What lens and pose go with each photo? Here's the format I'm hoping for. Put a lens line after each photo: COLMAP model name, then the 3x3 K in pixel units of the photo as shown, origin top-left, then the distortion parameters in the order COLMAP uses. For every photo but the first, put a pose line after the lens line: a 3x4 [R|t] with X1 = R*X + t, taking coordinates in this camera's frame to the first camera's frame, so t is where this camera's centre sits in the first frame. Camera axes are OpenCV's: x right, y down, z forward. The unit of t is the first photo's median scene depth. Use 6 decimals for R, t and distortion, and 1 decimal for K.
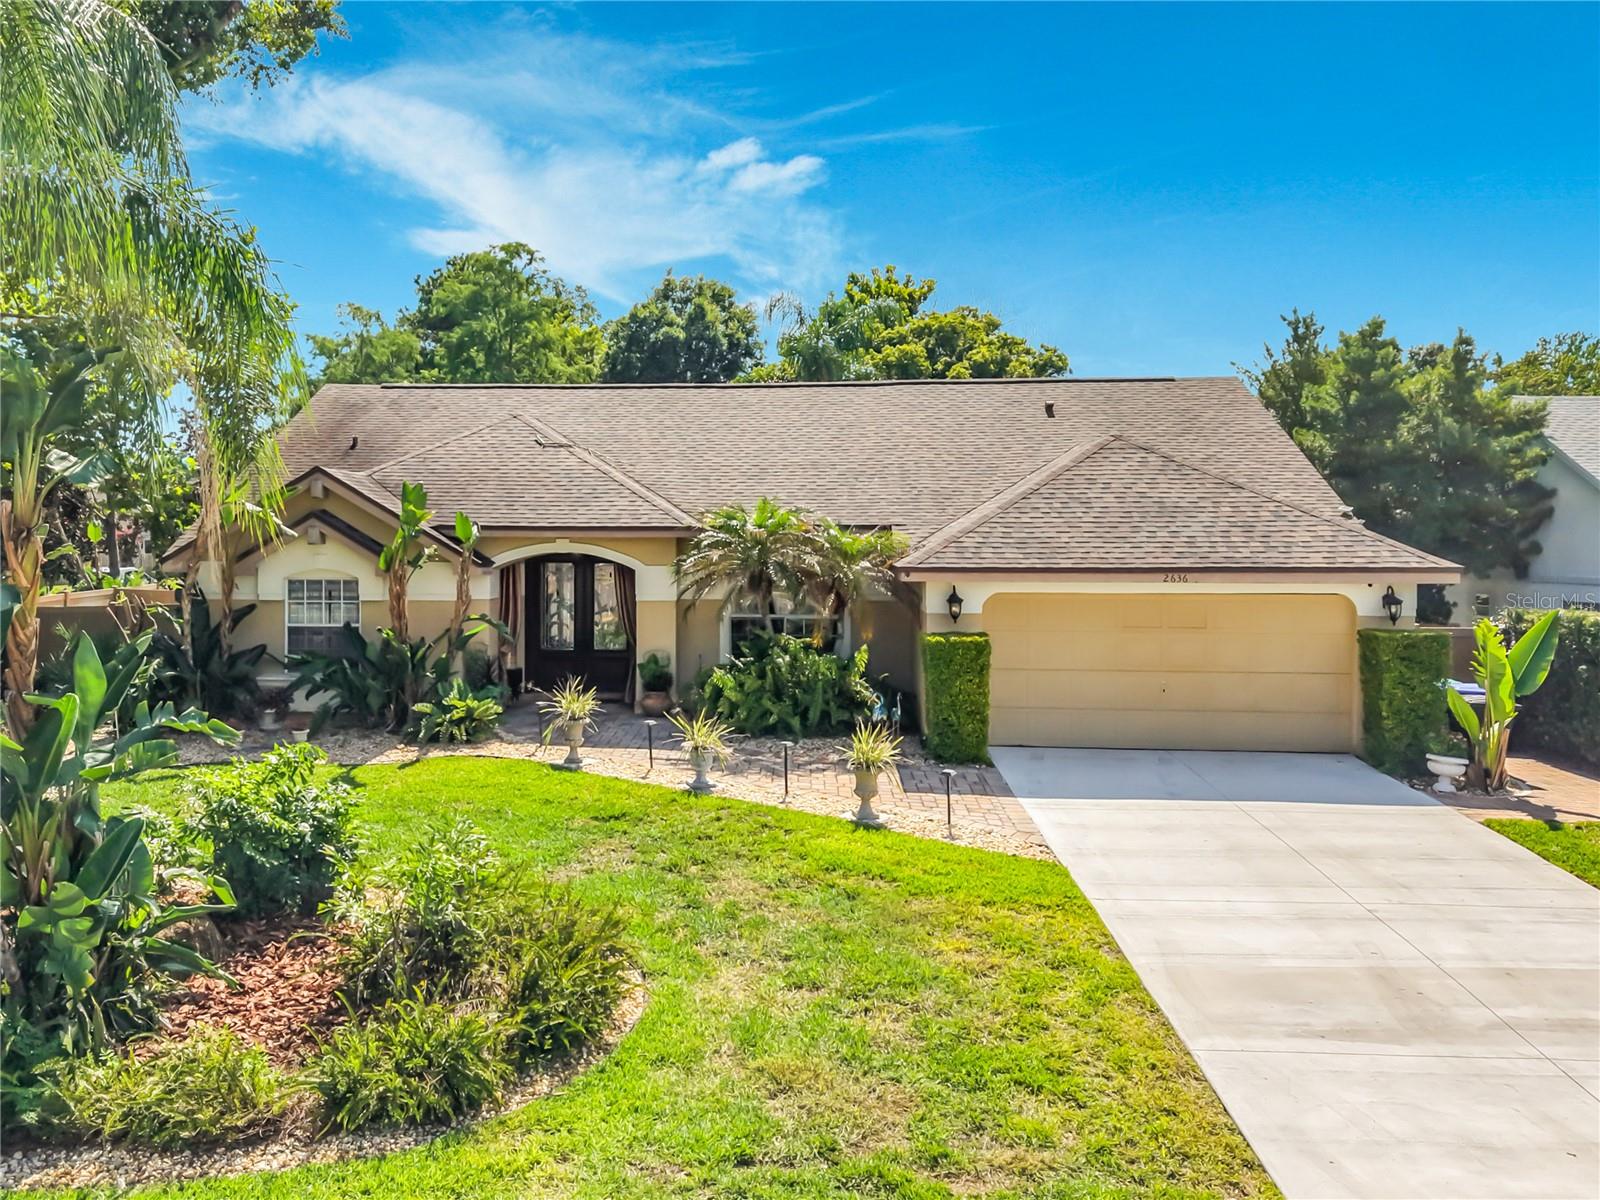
lens RADIAL K [[1139.2, 0, 796.5], [0, 1139.2, 603.7], [0, 0, 1]] dist [-0.020139, -0.005844]
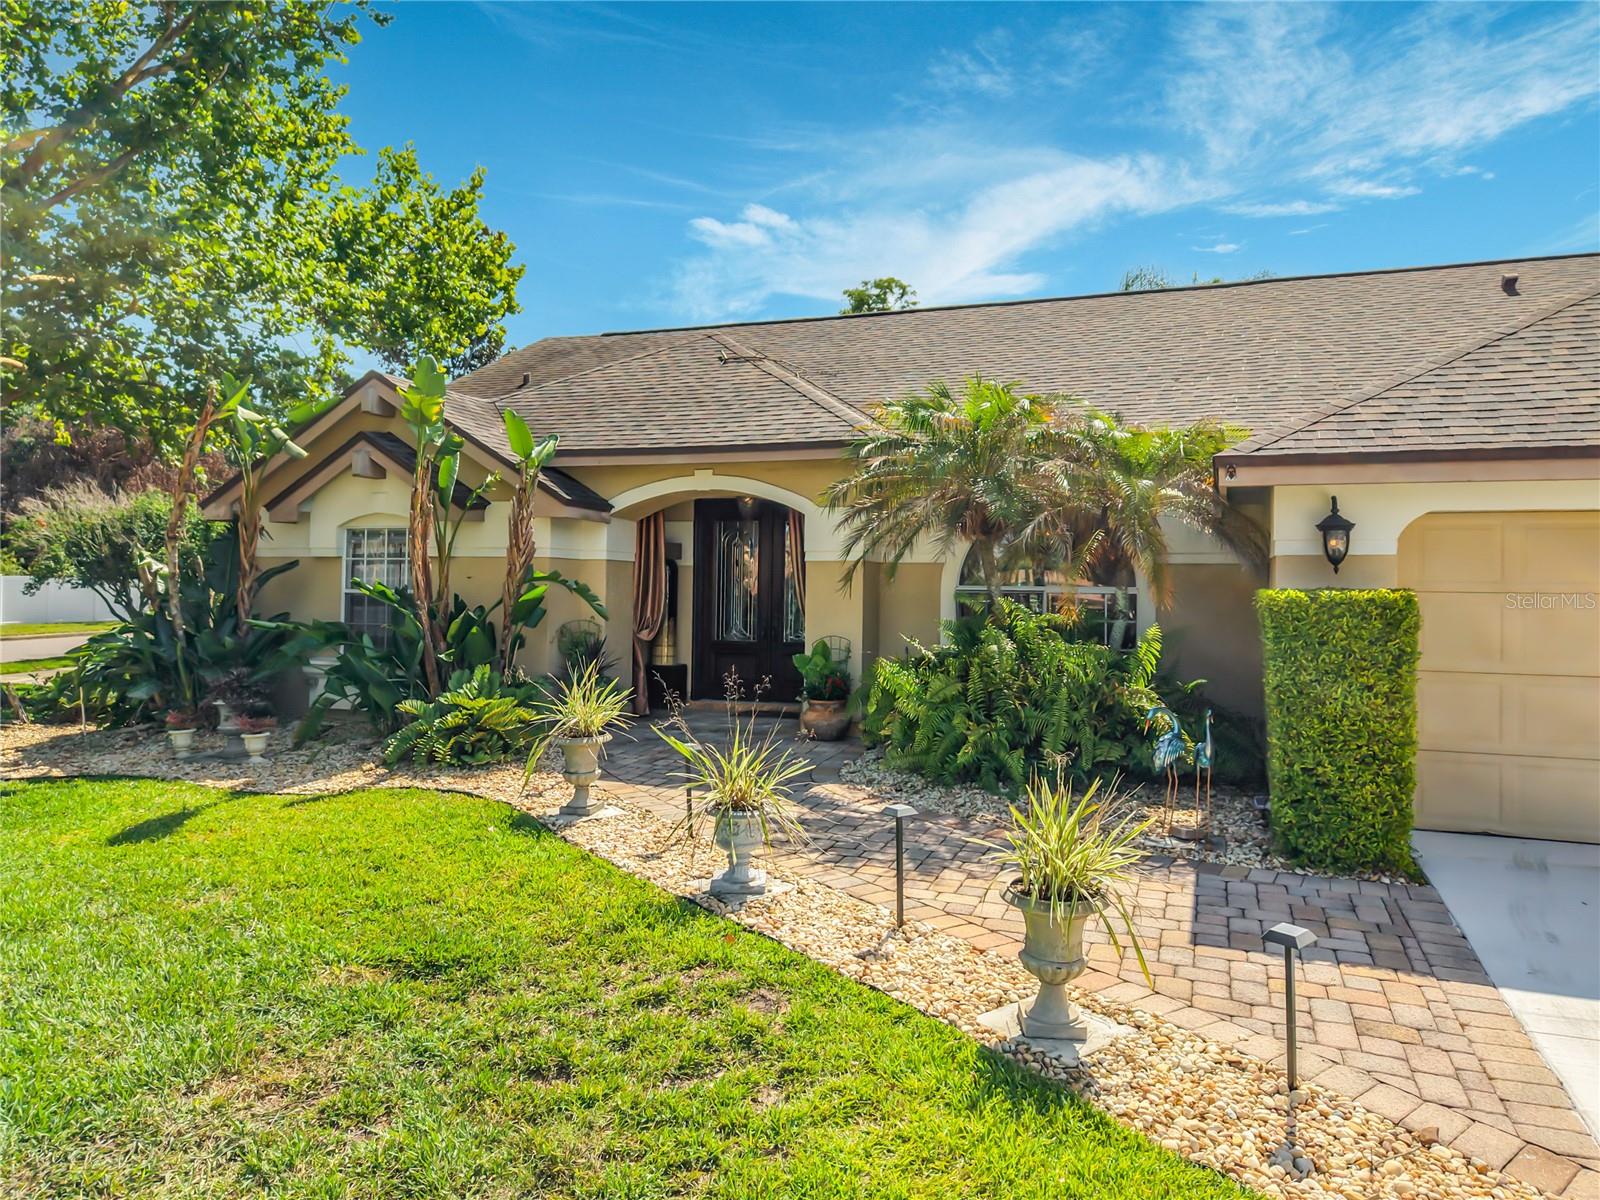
lens RADIAL K [[1139.2, 0, 805.3], [0, 1139.2, 593.7], [0, 0, 1]] dist [-0.020139, -0.005844]
pose [[0.950547, 0.006971, -0.310503, 0.071490], [-0.017986, 0.999306, -0.032625, 0.044095], [0.310060, 0.036596, 0.950012, 0.453465]]
